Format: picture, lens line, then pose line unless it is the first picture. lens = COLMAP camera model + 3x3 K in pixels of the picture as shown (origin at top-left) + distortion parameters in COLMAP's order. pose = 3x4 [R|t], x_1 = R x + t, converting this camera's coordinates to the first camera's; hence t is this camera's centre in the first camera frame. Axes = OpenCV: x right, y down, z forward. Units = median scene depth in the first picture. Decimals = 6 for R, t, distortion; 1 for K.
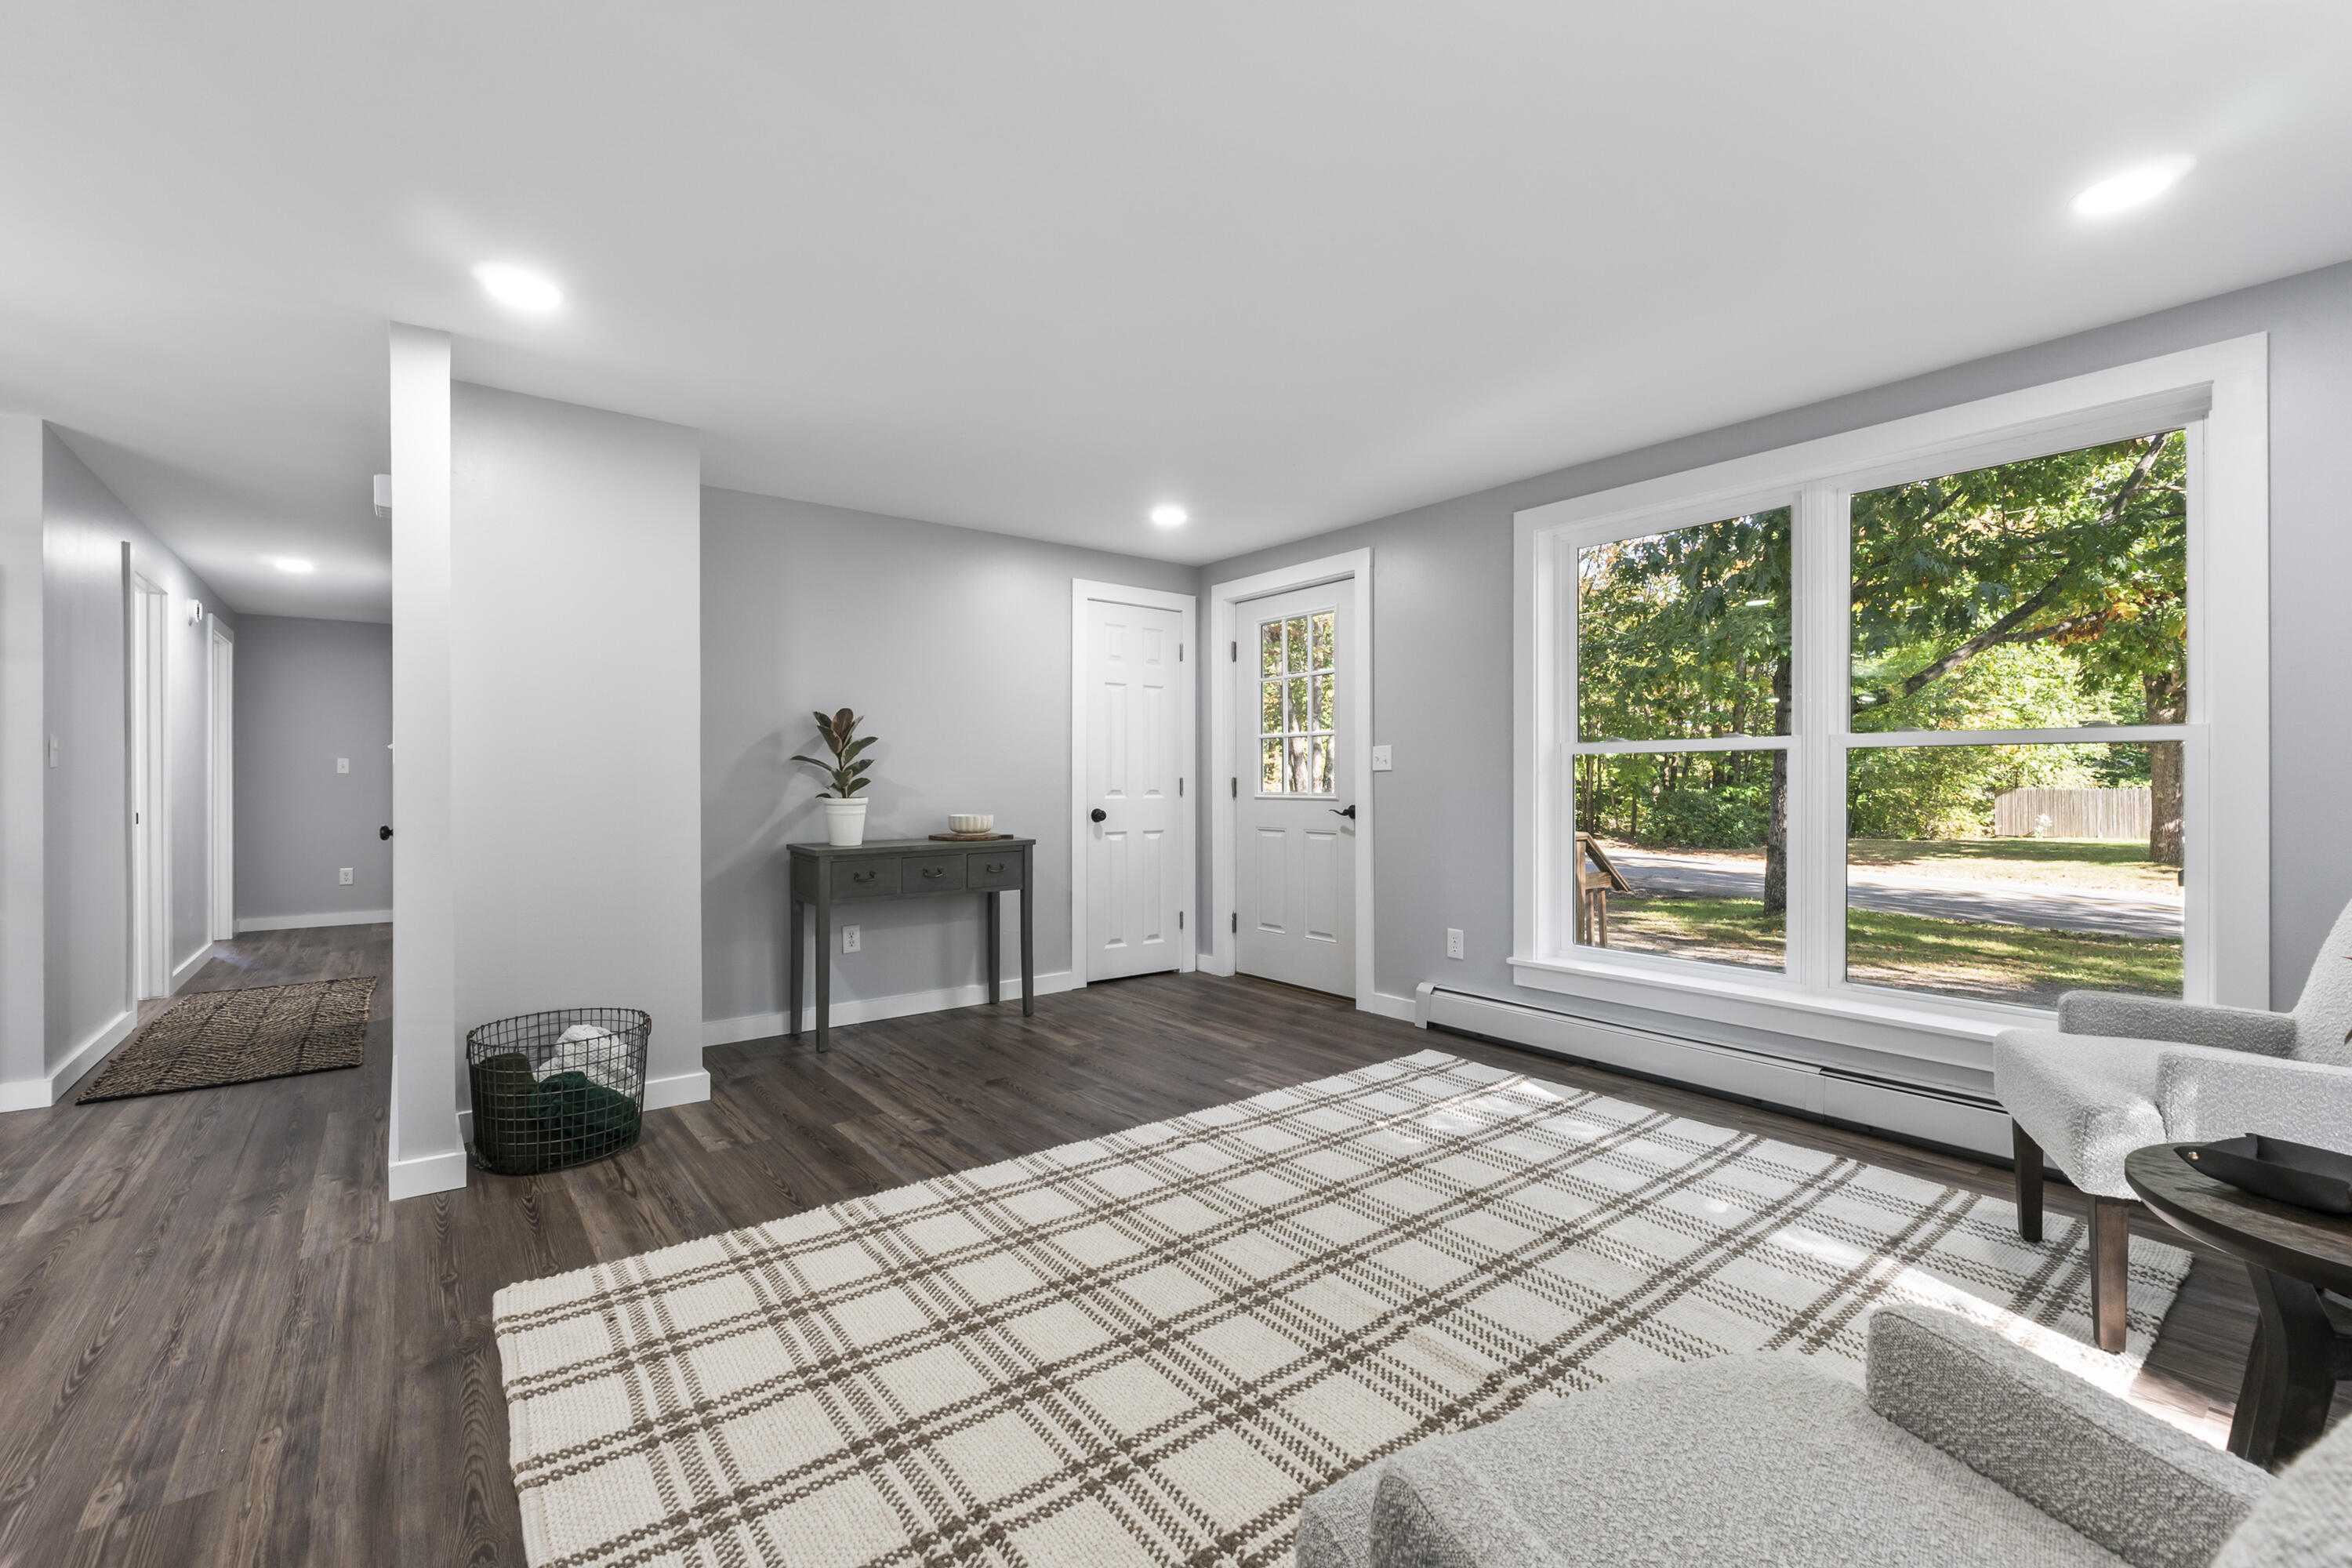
lens RADIAL K [[979.9, 0, 1162.6], [0, 979.9, 785.2], [0, 0, 1]] dist [-0.008554, 0.001011]
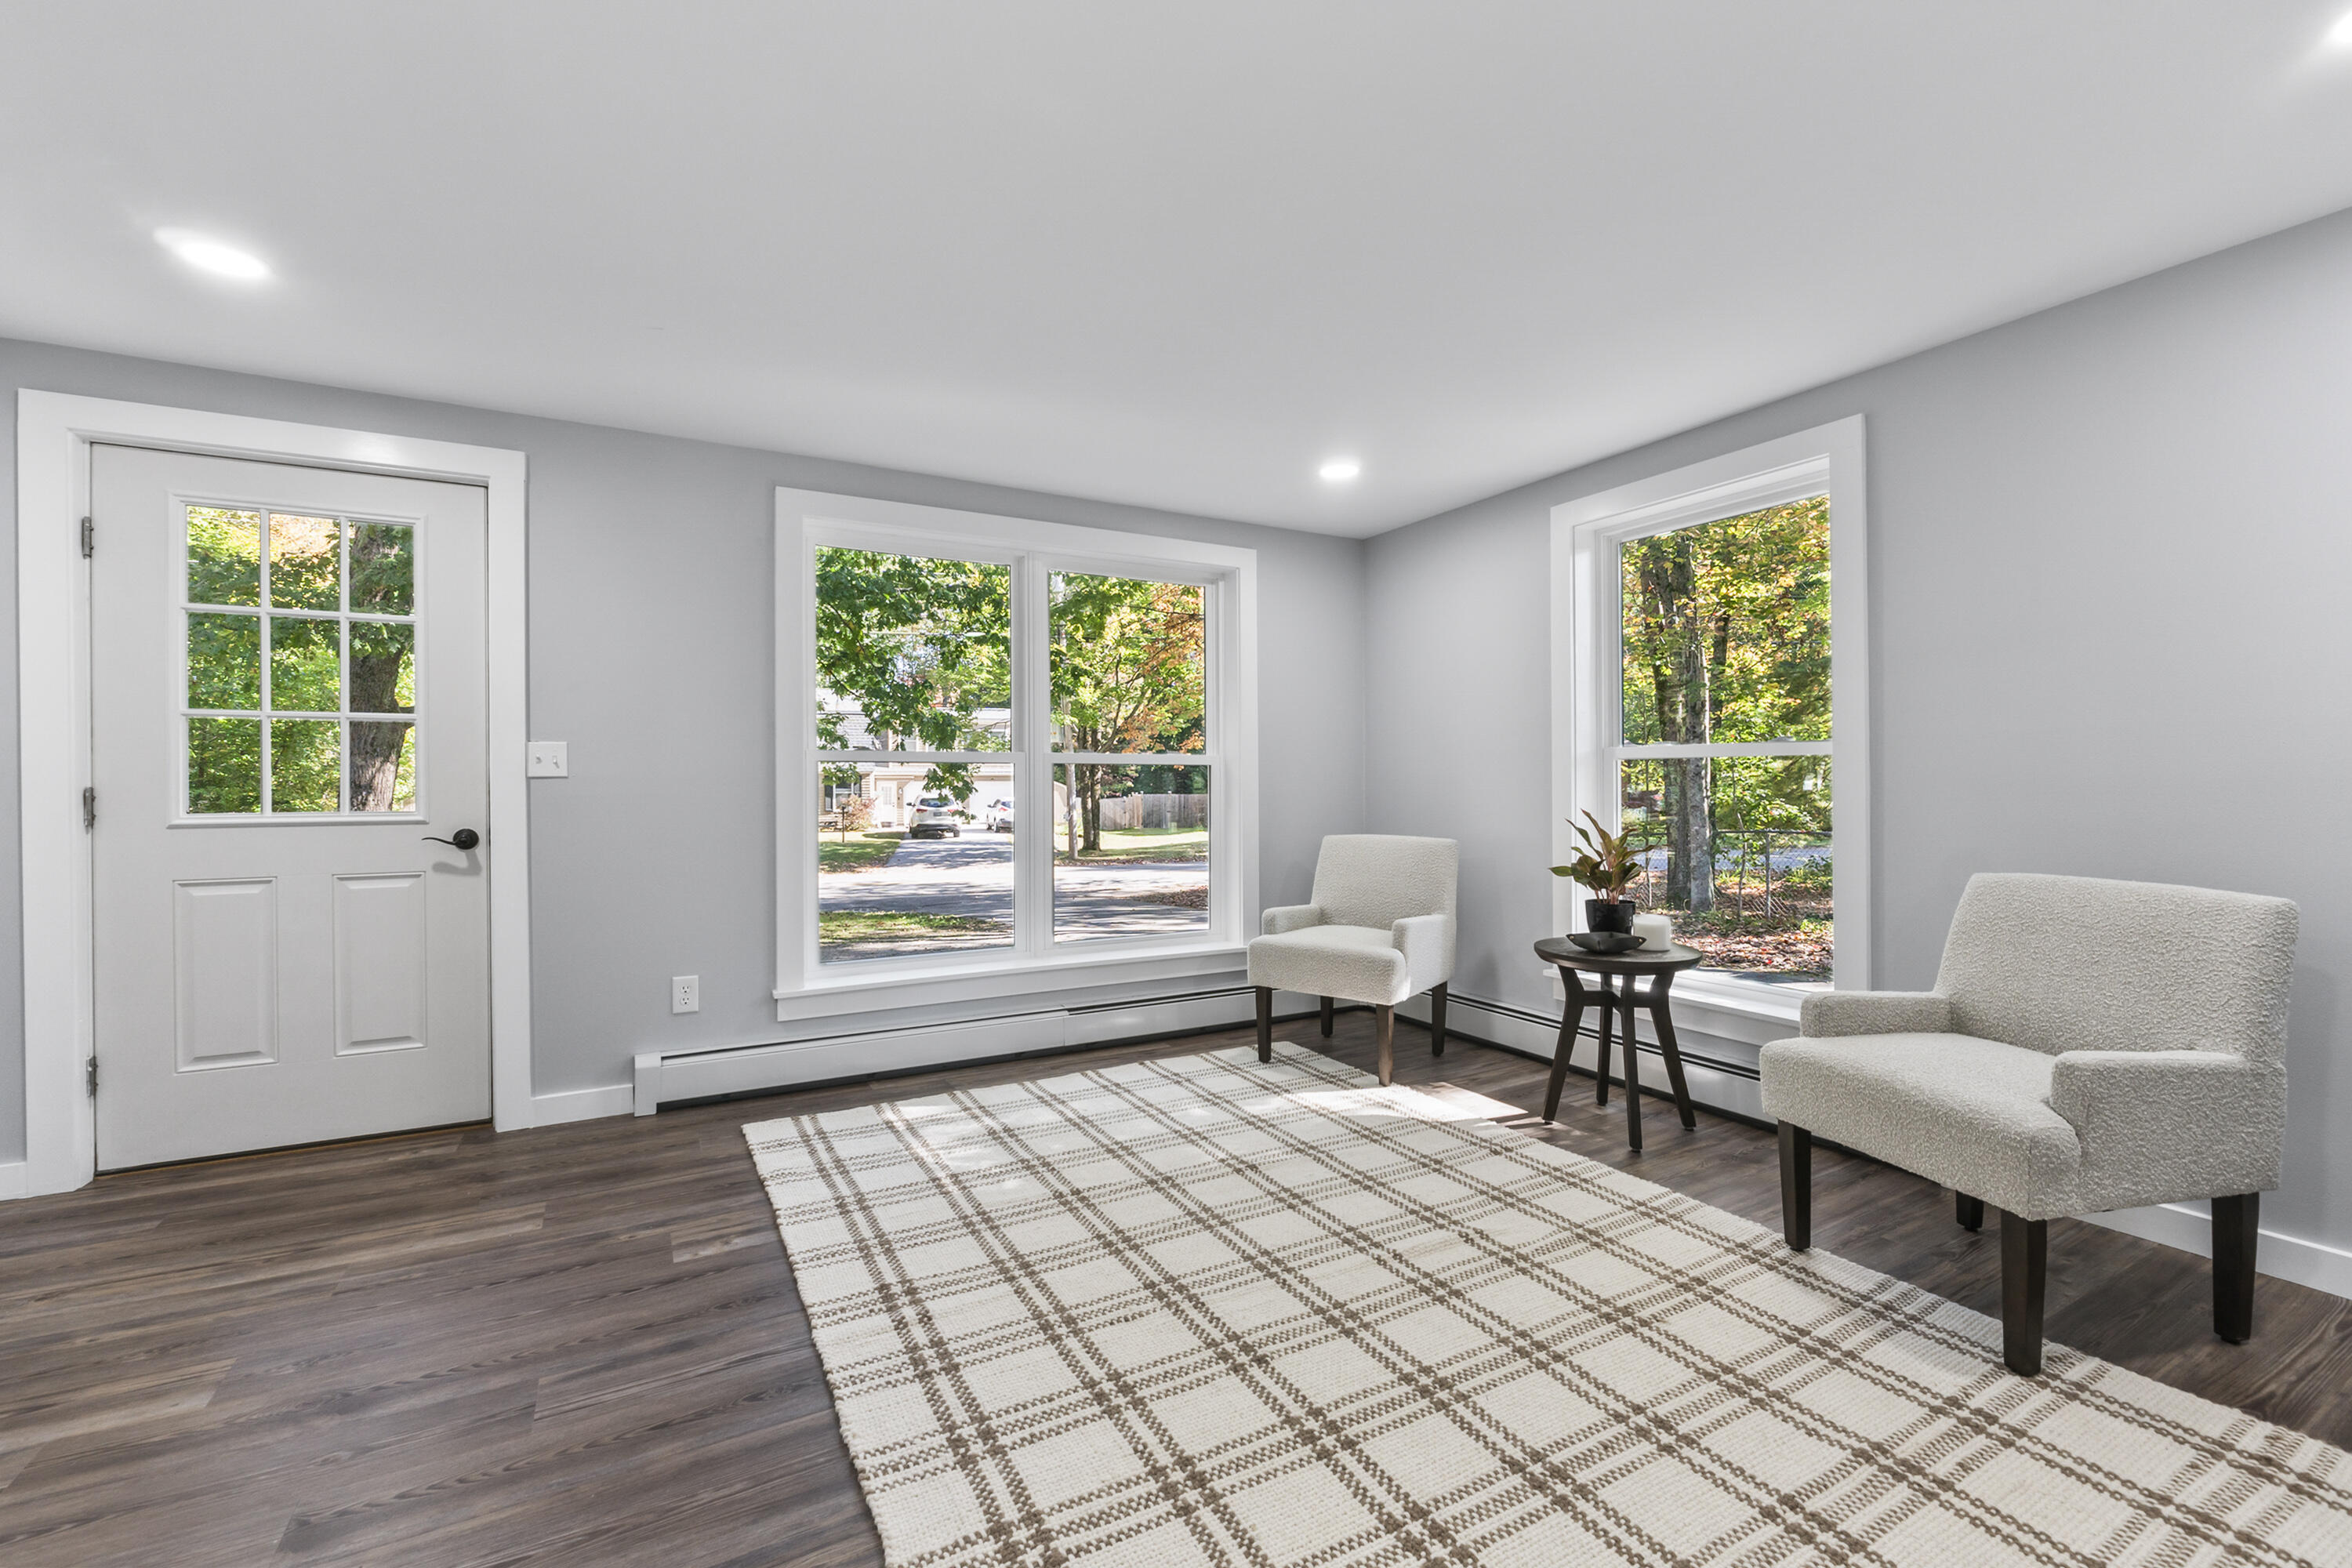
lens RADIAL K [[979.9, 0, 1164.4], [0, 979.9, 783.4], [0, 0, 1]] dist [-0.008554, 0.001011]
pose [[0.157480, 0.000619, 0.987522, -0.612546], [0.009196, 0.999956, -0.002094, -0.007489], [-0.987479, 0.009411, 0.157467, 0.693447]]
